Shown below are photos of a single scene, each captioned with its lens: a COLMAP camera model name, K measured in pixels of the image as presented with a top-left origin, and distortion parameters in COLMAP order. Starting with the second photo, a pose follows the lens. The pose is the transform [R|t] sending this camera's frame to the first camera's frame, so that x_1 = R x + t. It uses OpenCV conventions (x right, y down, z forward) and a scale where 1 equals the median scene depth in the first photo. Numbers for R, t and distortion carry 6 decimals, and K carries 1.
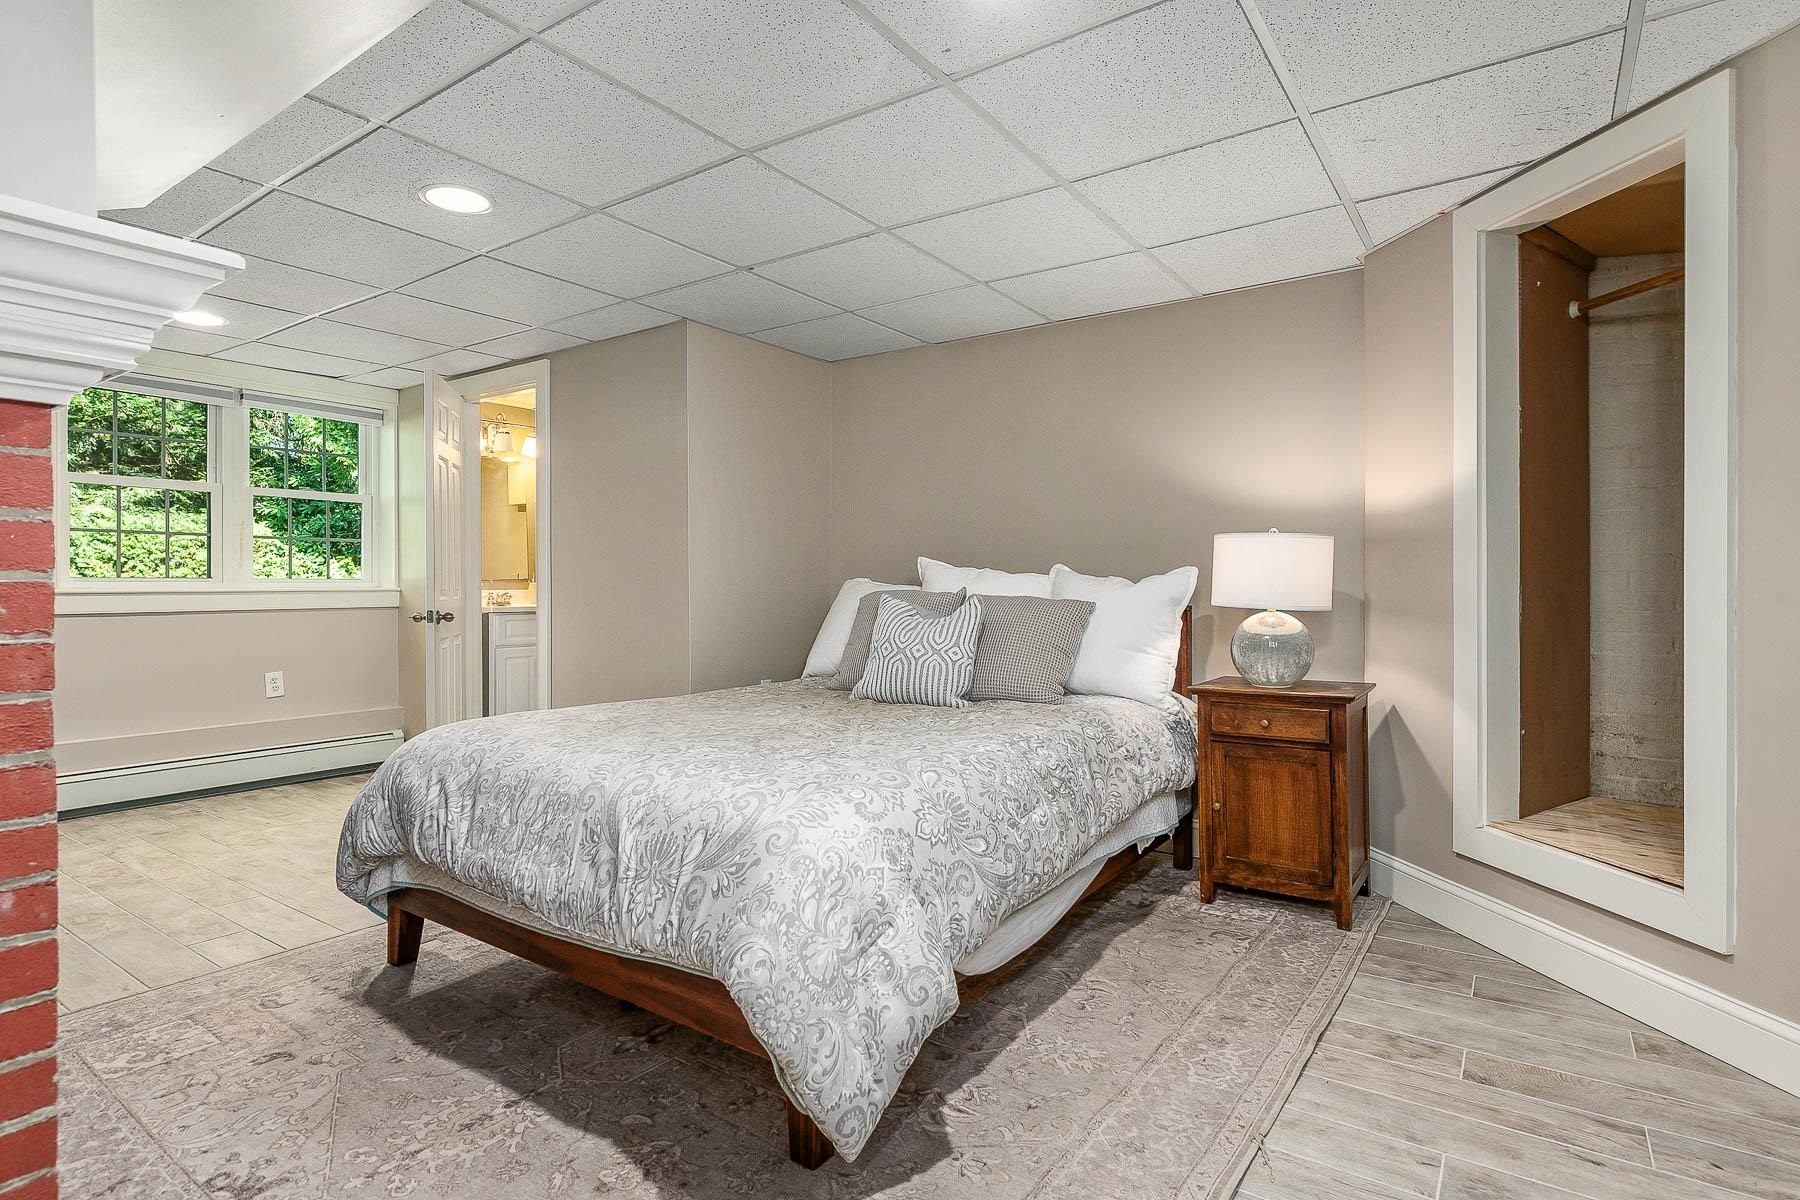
lens RADIAL K [[942.0, 0, 908.2], [0, 942.0, 600.6], [0, 0, 1]] dist [-0.004140, -0.000585]
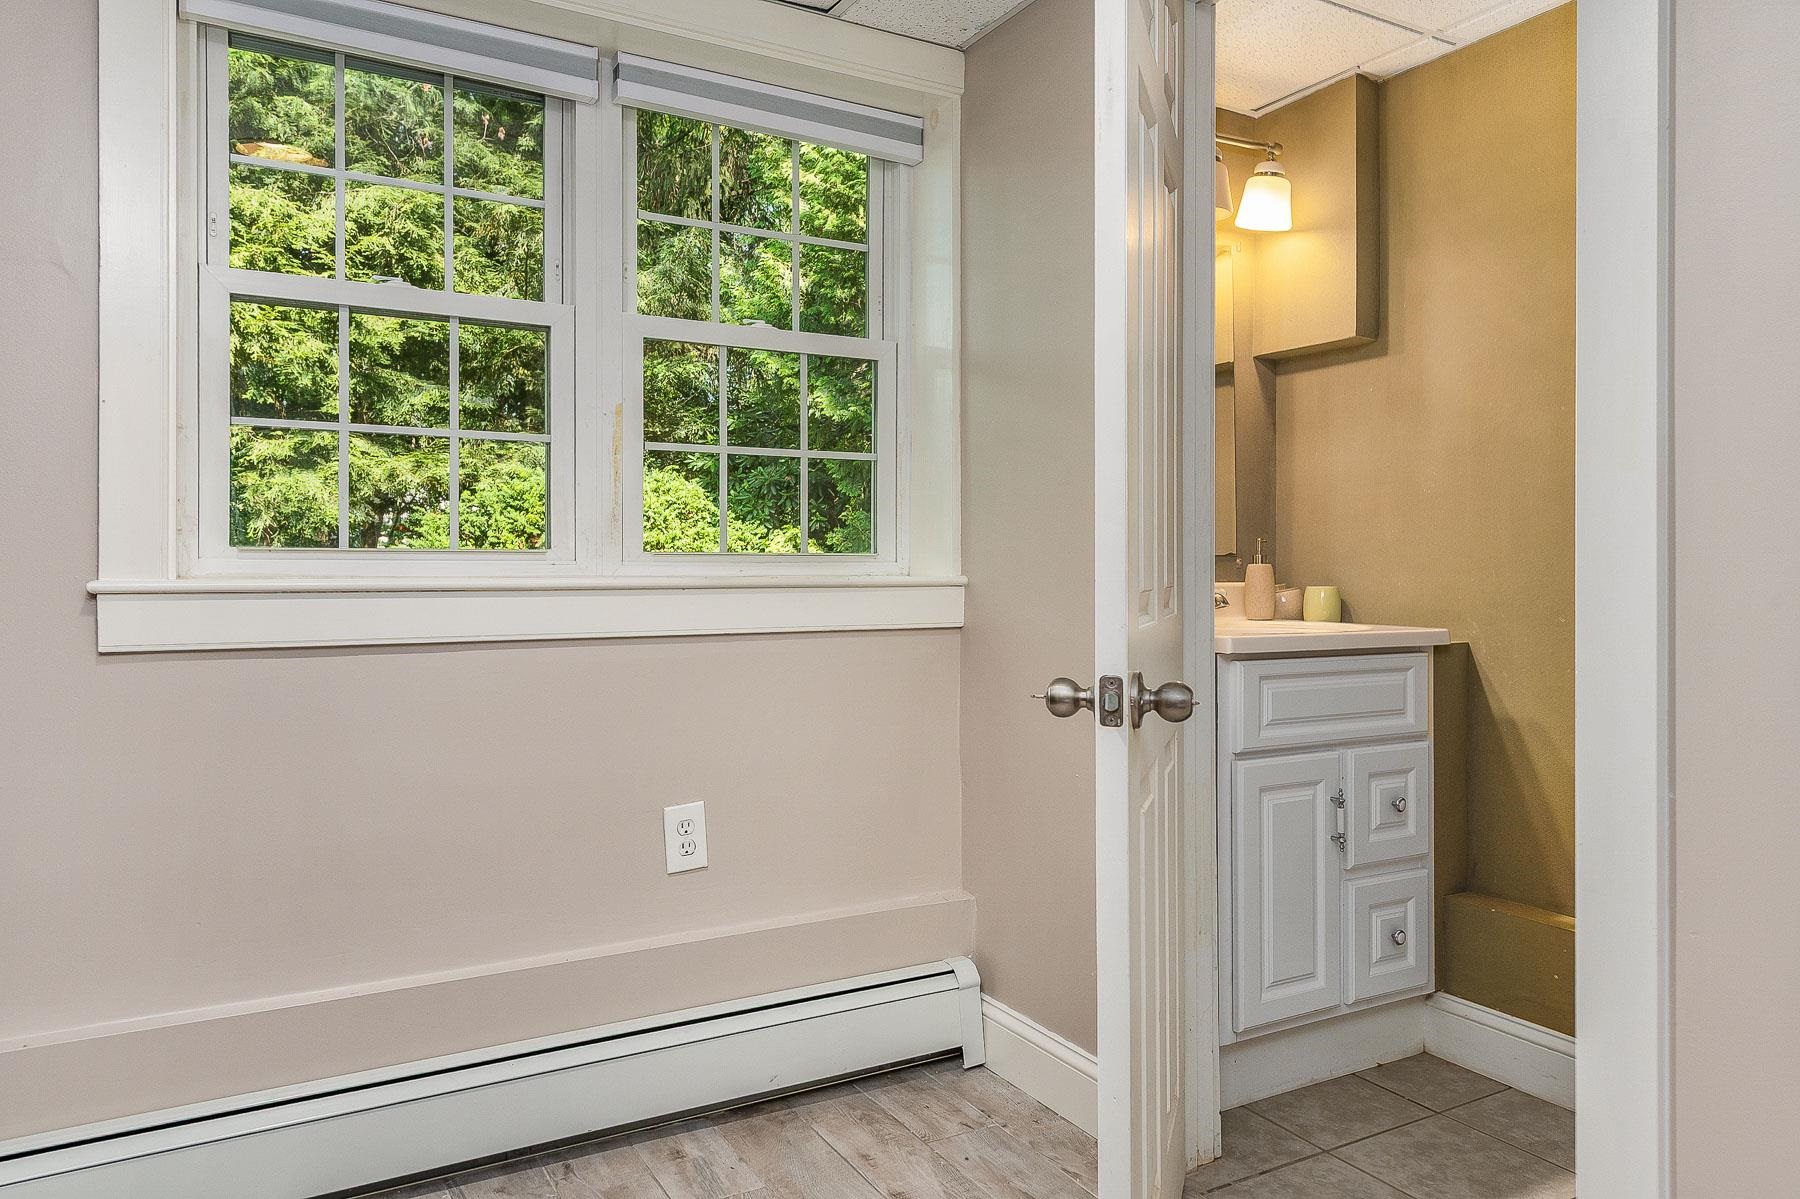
lens RADIAL K [[1192.0, 0, 895.9], [0, 1192.0, 589.9], [0, 0, 1]] dist [0.006319, -0.001783]
pose [[0.904795, 0.009575, -0.425739, -0.163170], [-0.007625, 0.999951, 0.006284, -0.005385], [0.425779, -0.002440, 0.904824, 0.249096]]
